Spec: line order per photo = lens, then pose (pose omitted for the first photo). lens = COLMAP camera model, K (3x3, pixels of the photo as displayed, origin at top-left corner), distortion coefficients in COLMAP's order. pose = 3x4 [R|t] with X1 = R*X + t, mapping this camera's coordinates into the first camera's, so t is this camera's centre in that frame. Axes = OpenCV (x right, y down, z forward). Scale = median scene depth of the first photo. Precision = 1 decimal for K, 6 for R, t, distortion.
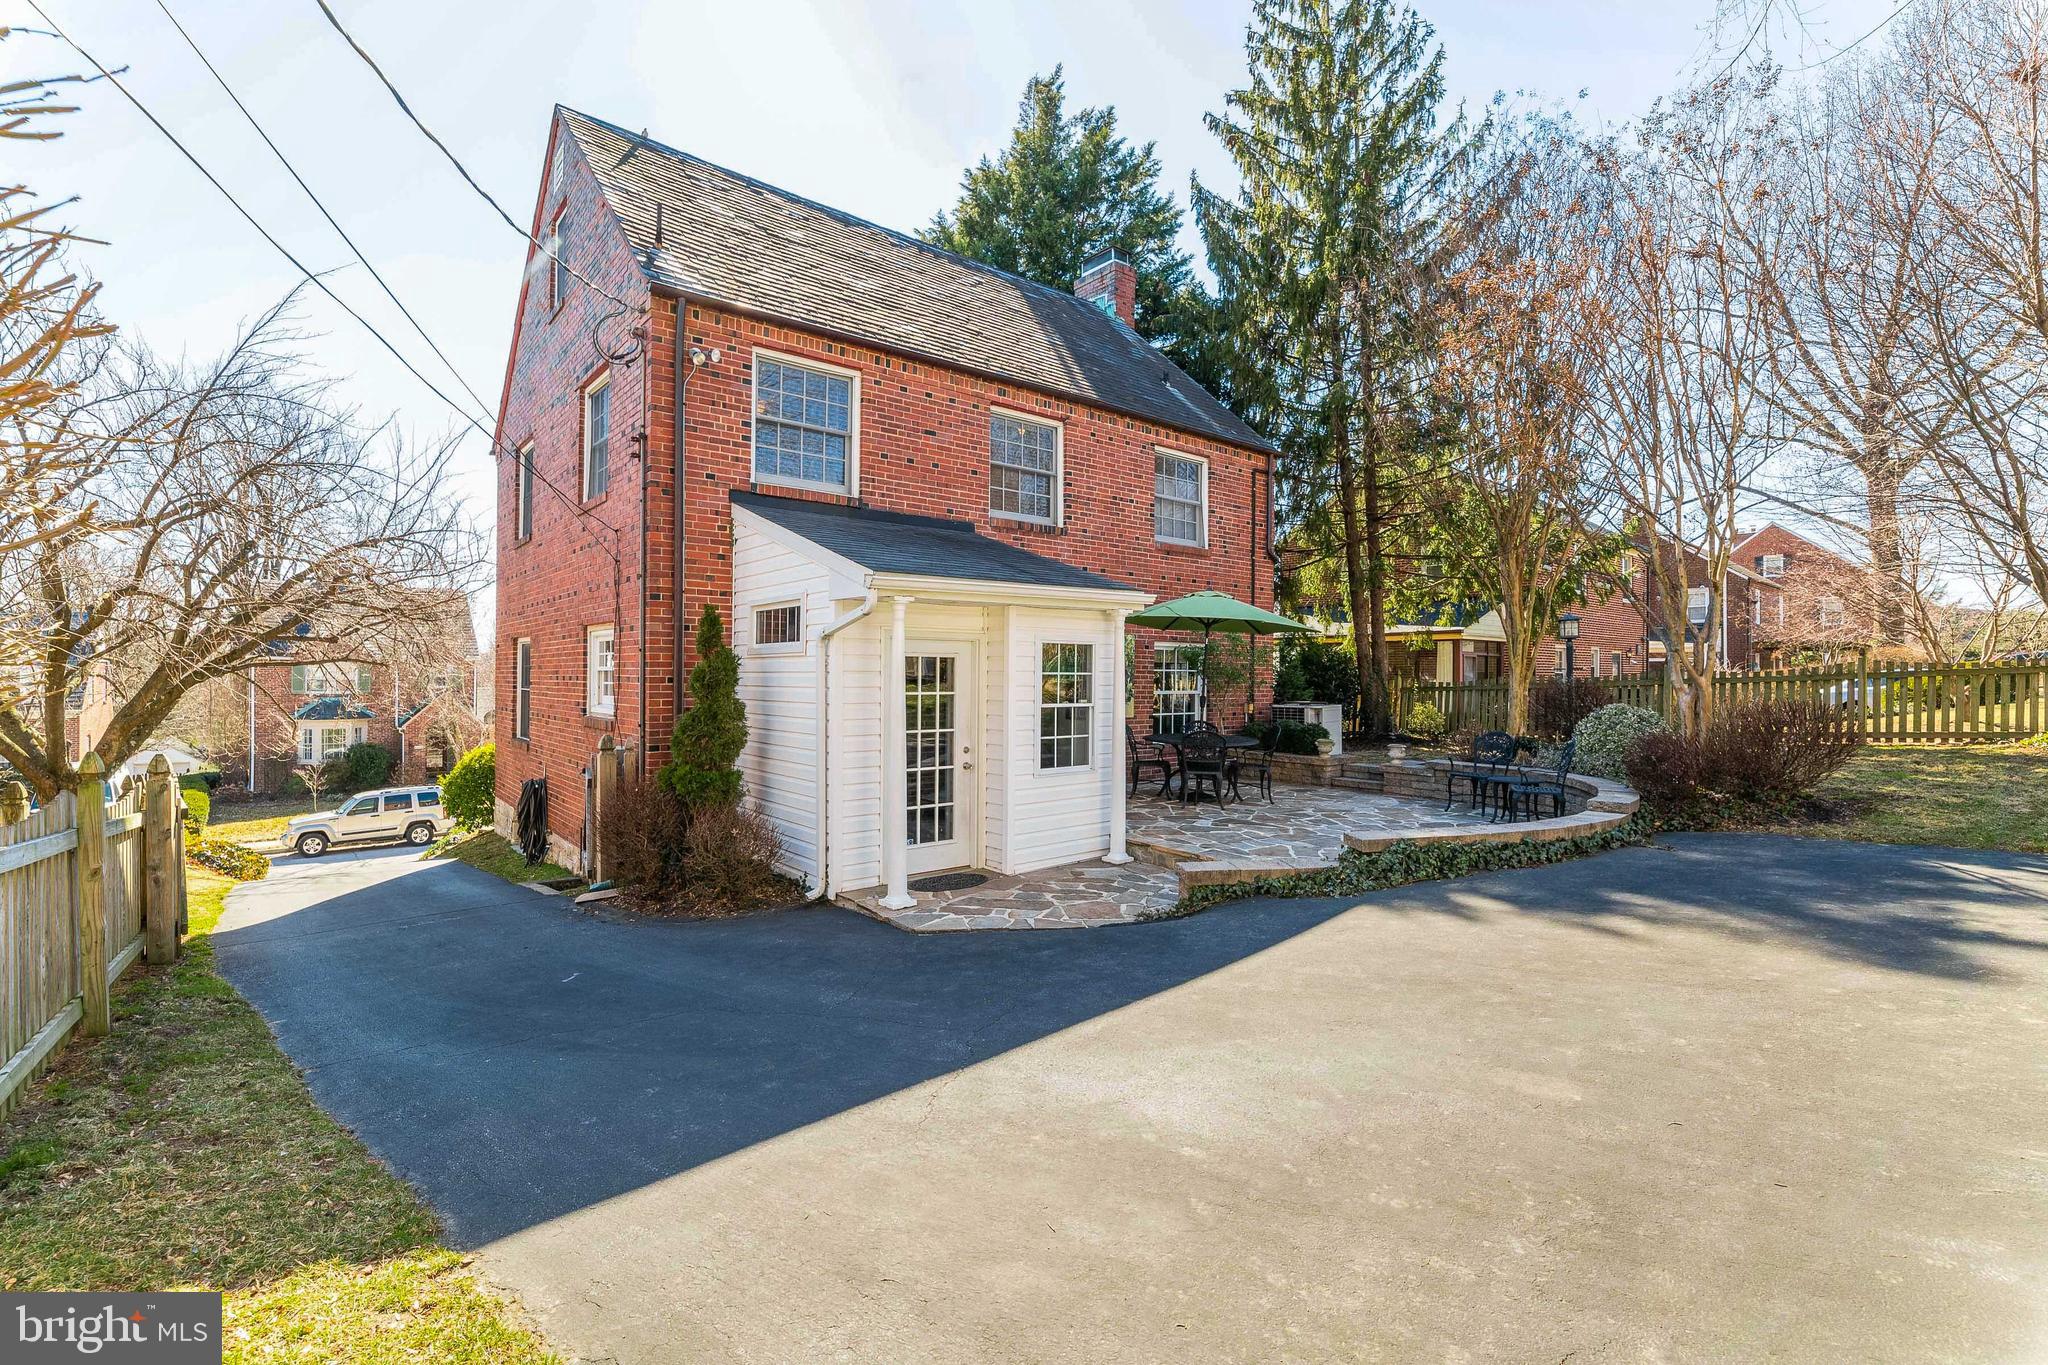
lens RADIAL K [[883.6, 0, 1037.7], [0, 883.6, 686.3], [0, 0, 1]] dist [-0.008314, -0.000695]
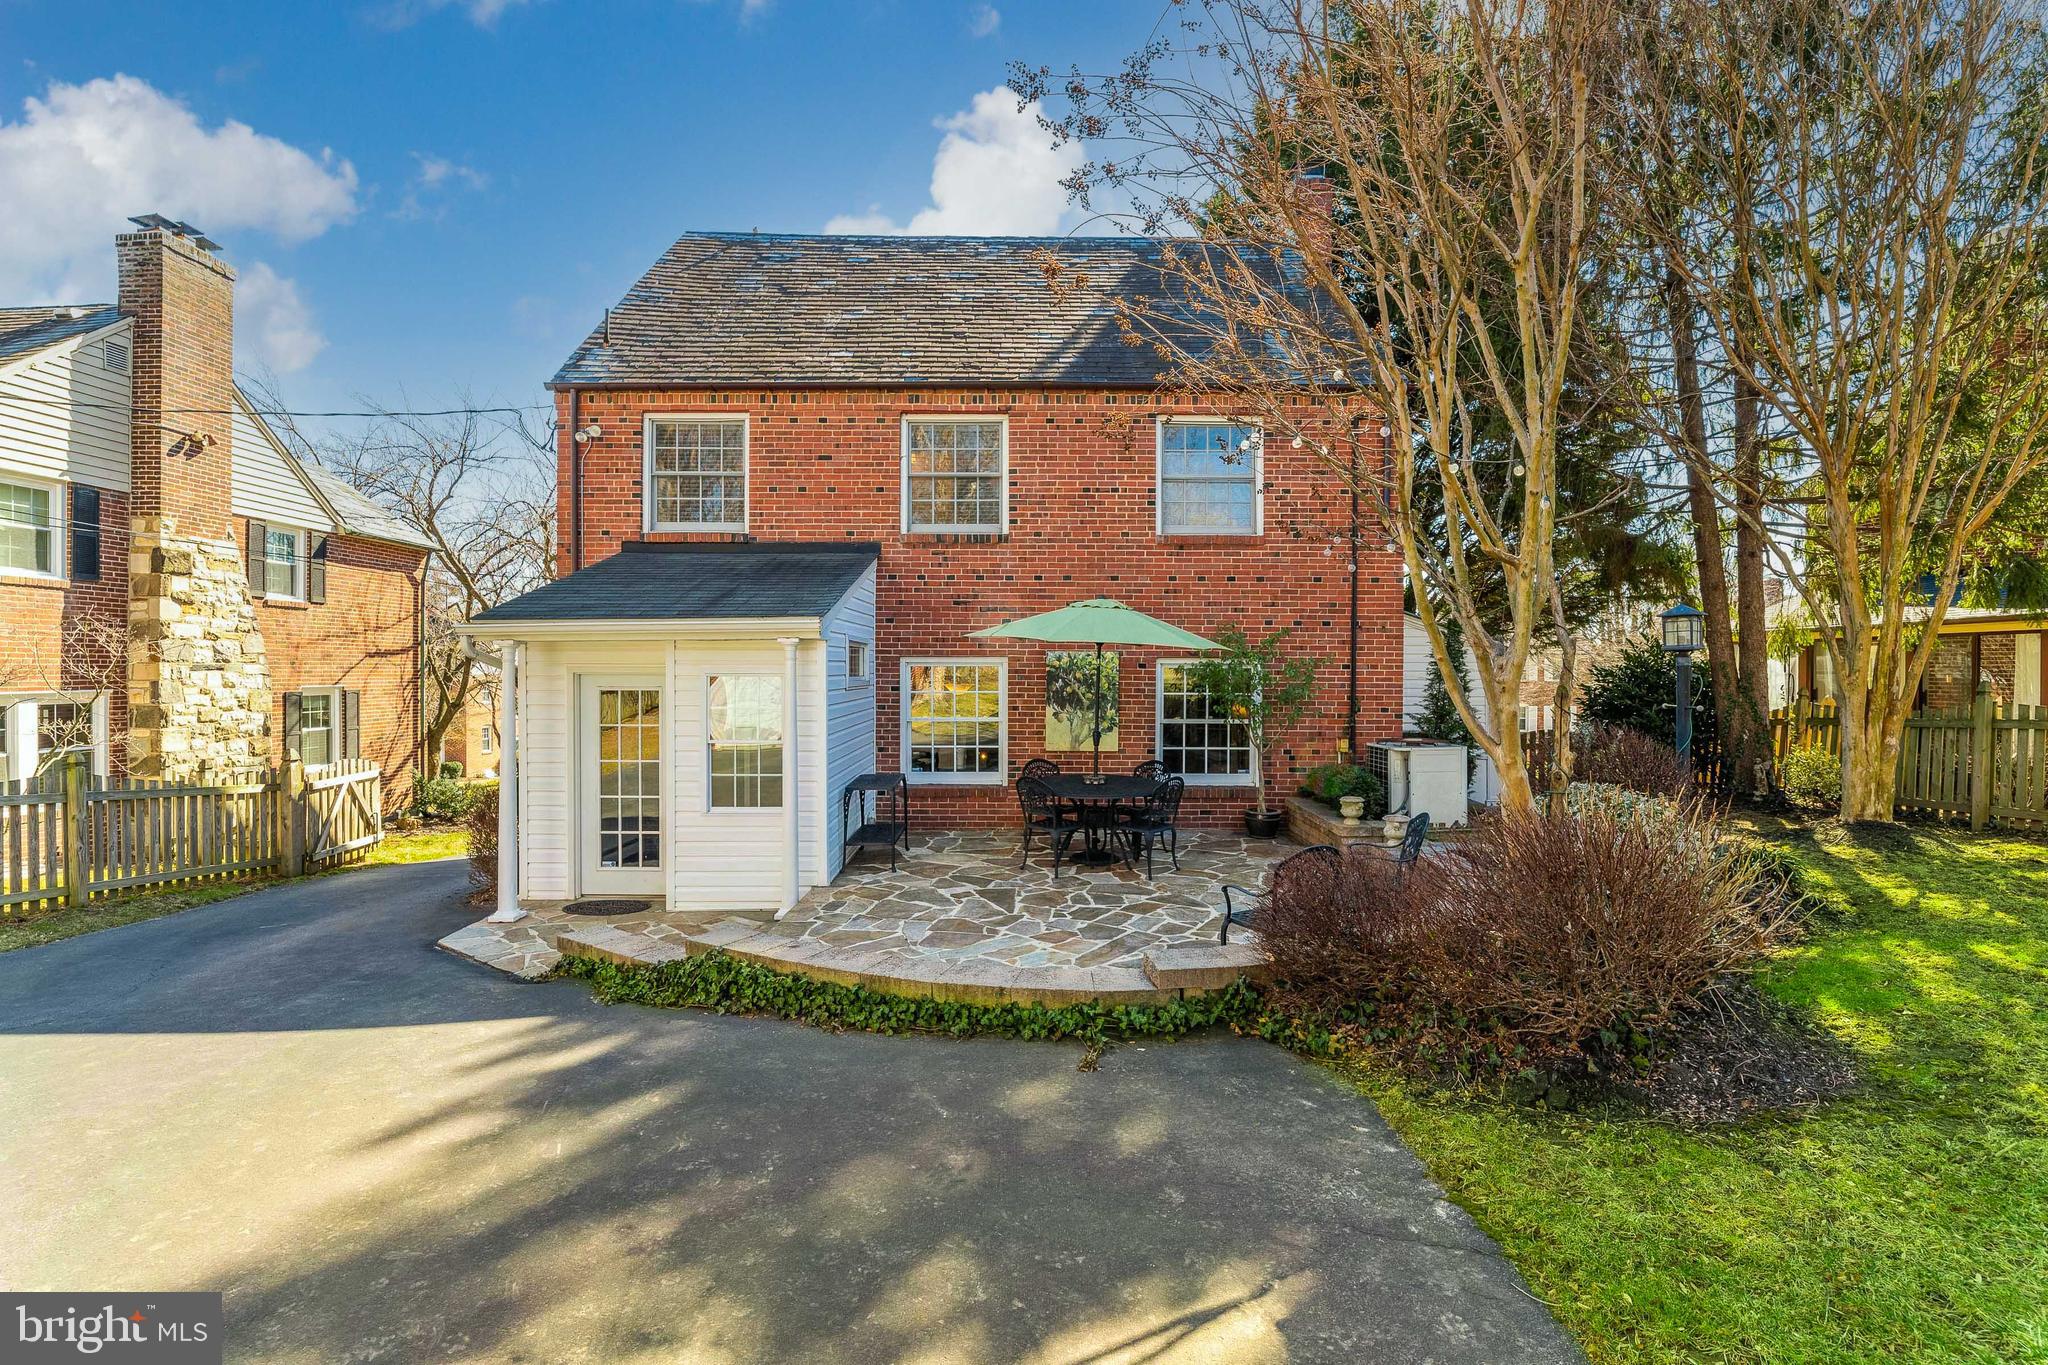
lens RADIAL K [[883.6, 0, 1027.0], [0, 883.6, 688.6], [0, 0, 1]] dist [-0.008314, -0.000695]
pose [[0.774069, 0.012939, -0.632969, 0.681106], [-0.007763, 0.999910, 0.010947, -0.038269], [0.633054, -0.003559, 0.774100, 0.365720]]
